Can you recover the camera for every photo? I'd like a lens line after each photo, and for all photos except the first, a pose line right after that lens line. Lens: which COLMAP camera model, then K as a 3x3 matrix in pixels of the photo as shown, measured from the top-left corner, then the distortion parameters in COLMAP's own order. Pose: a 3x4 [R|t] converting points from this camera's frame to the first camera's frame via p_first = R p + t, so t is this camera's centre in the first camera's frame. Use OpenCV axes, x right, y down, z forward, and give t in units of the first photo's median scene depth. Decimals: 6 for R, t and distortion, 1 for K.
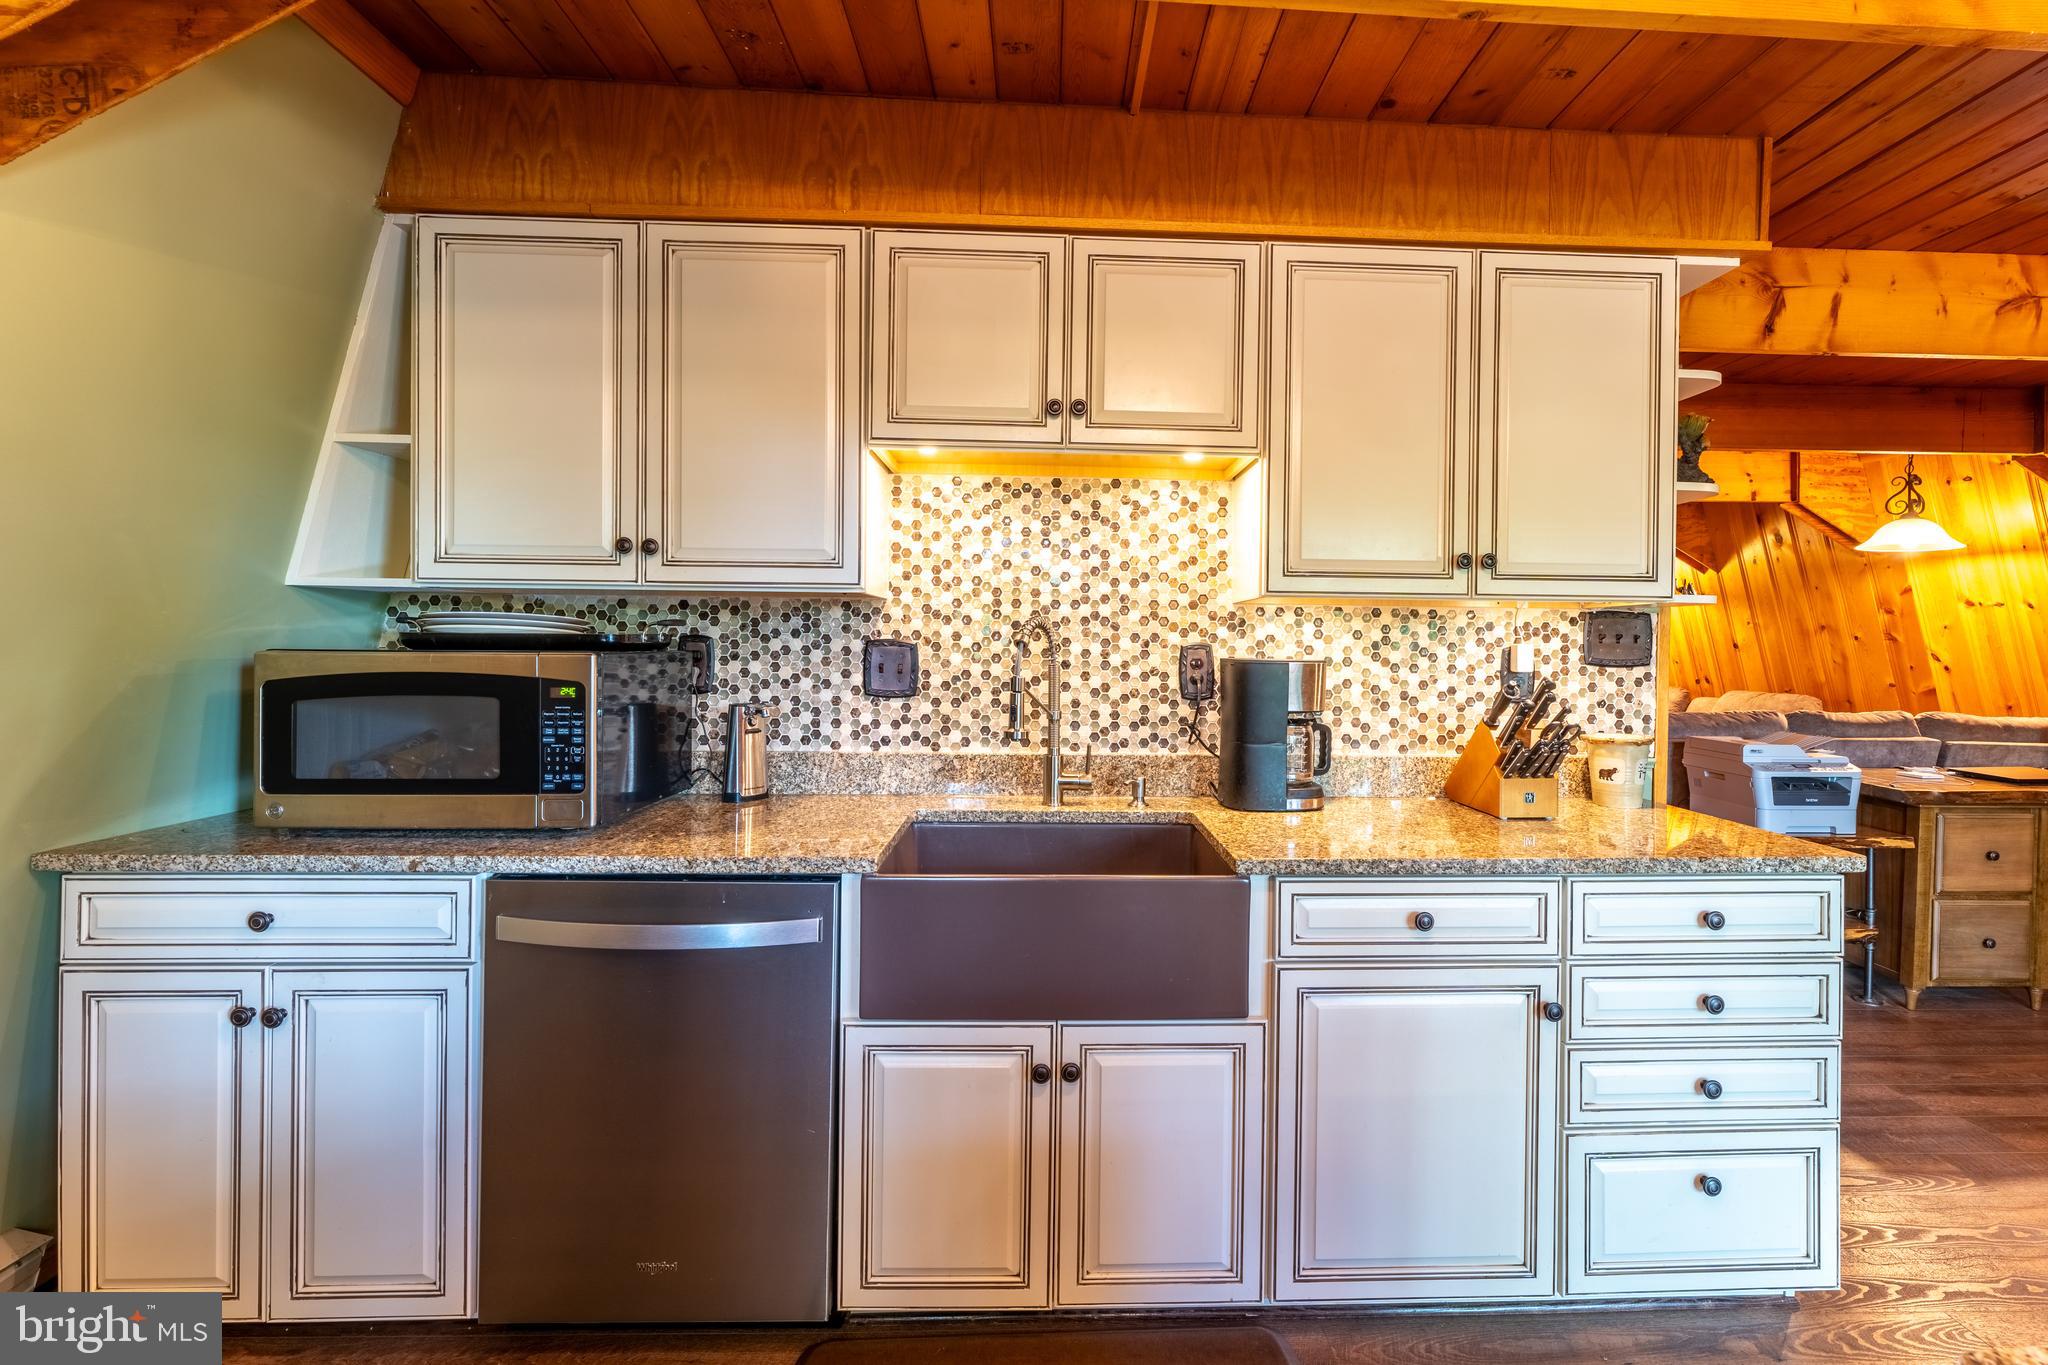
lens RADIAL K [[887.4, 0, 1076.0], [0, 887.4, 645.9], [0, 0, 1]] dist [-0.004418, -0.000428]
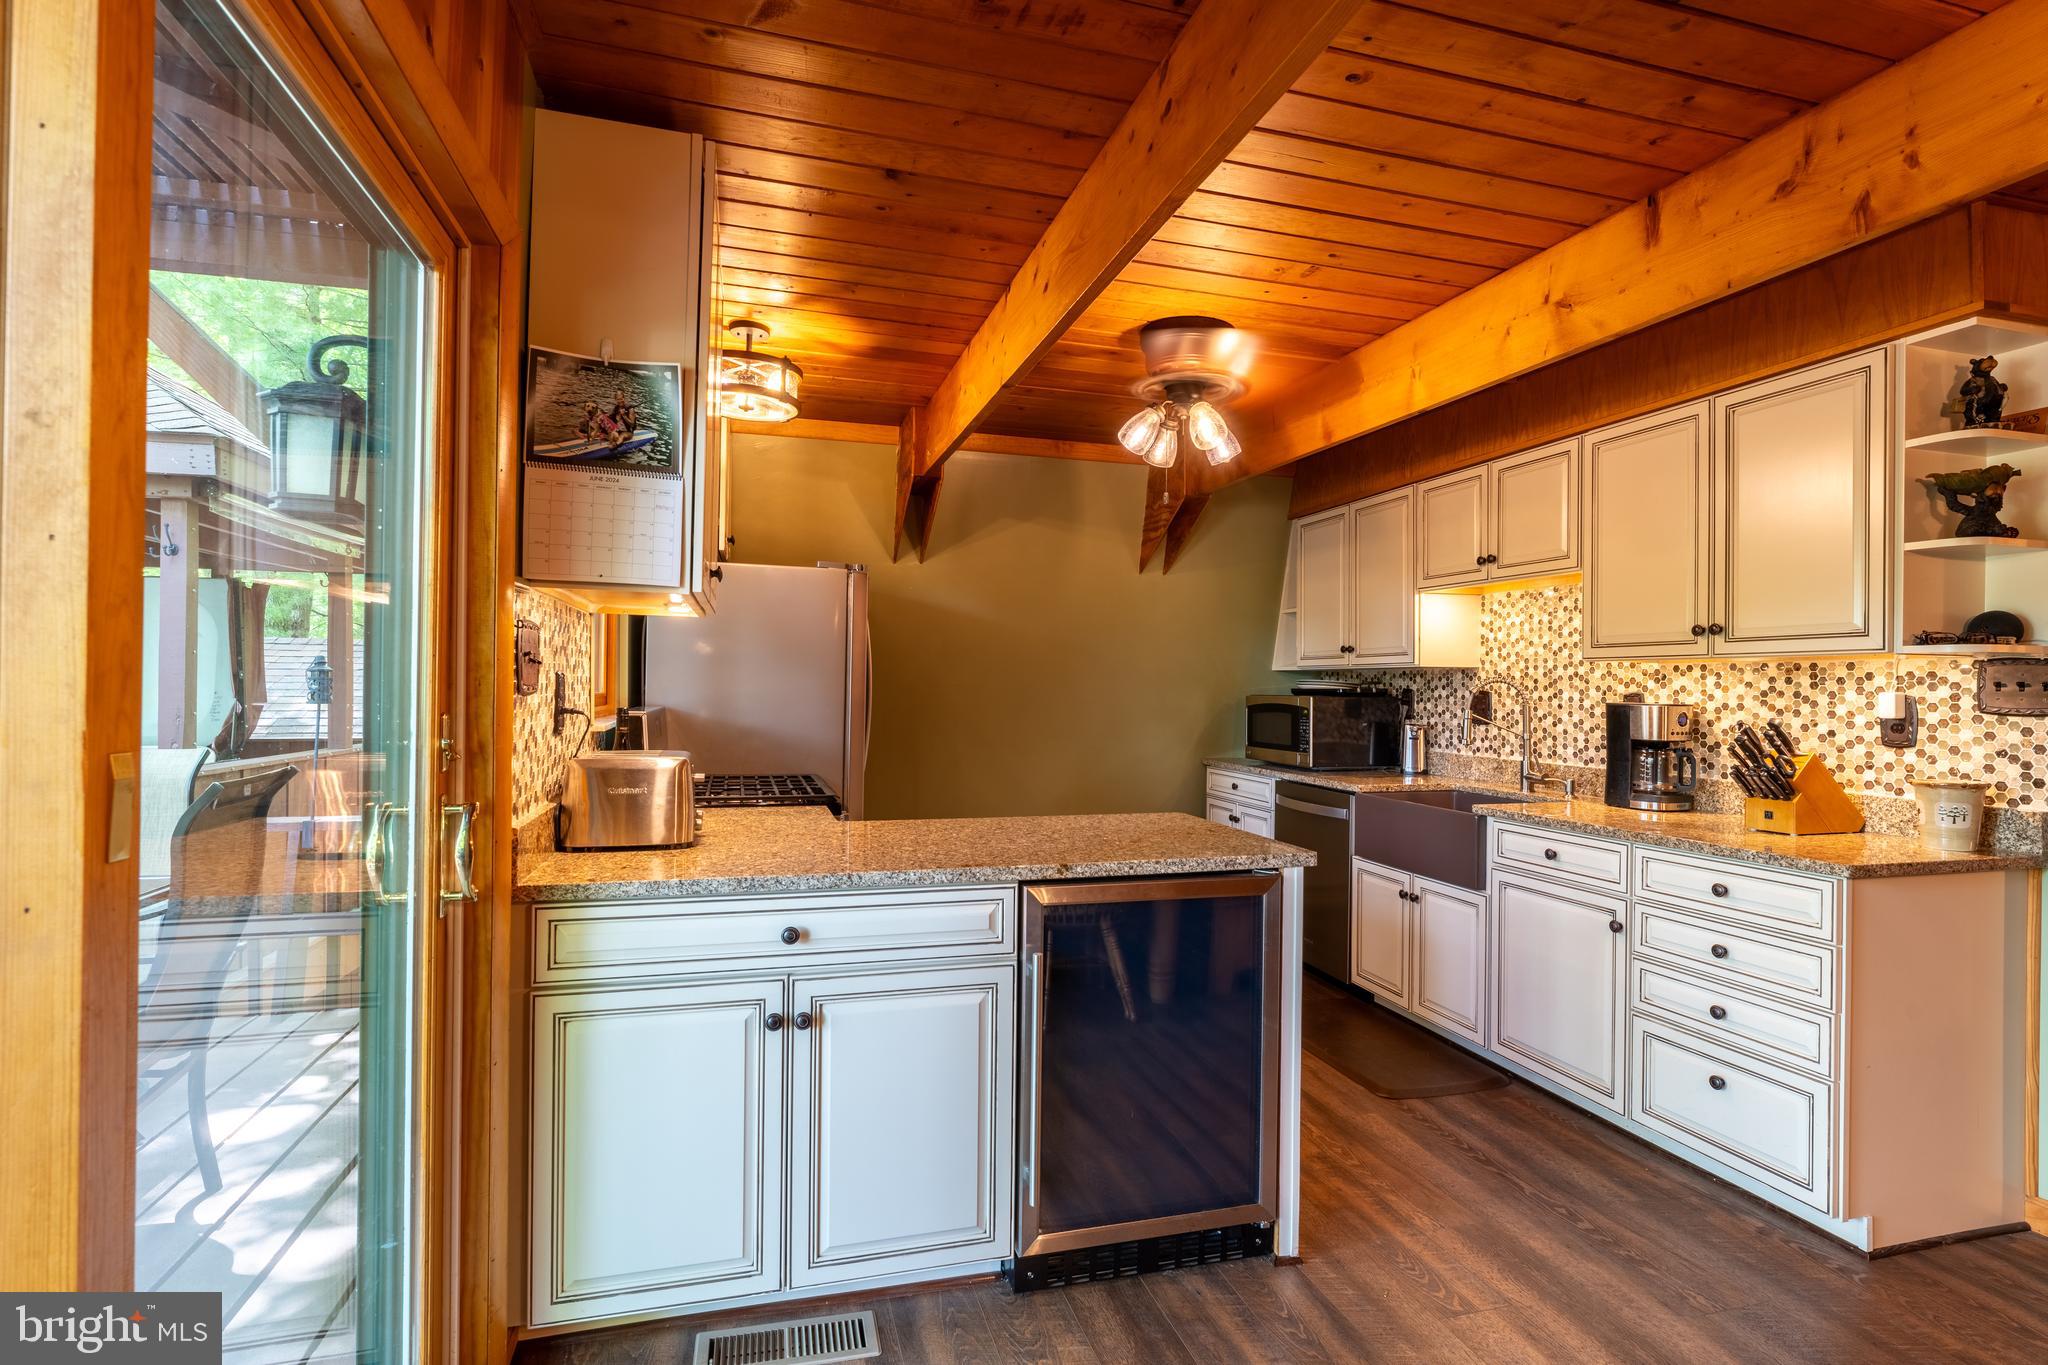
lens RADIAL K [[986.1, 0, 1027.2], [0, 986.1, 684.0], [0, 0, 1]] dist [0.001286, 0.000150]
pose [[0.233722, -0.011079, -0.972240, 1.439643], [-0.004245, 0.999914, -0.012414, 0.007211], [0.972294, 0.007029, 0.233654, -0.304093]]
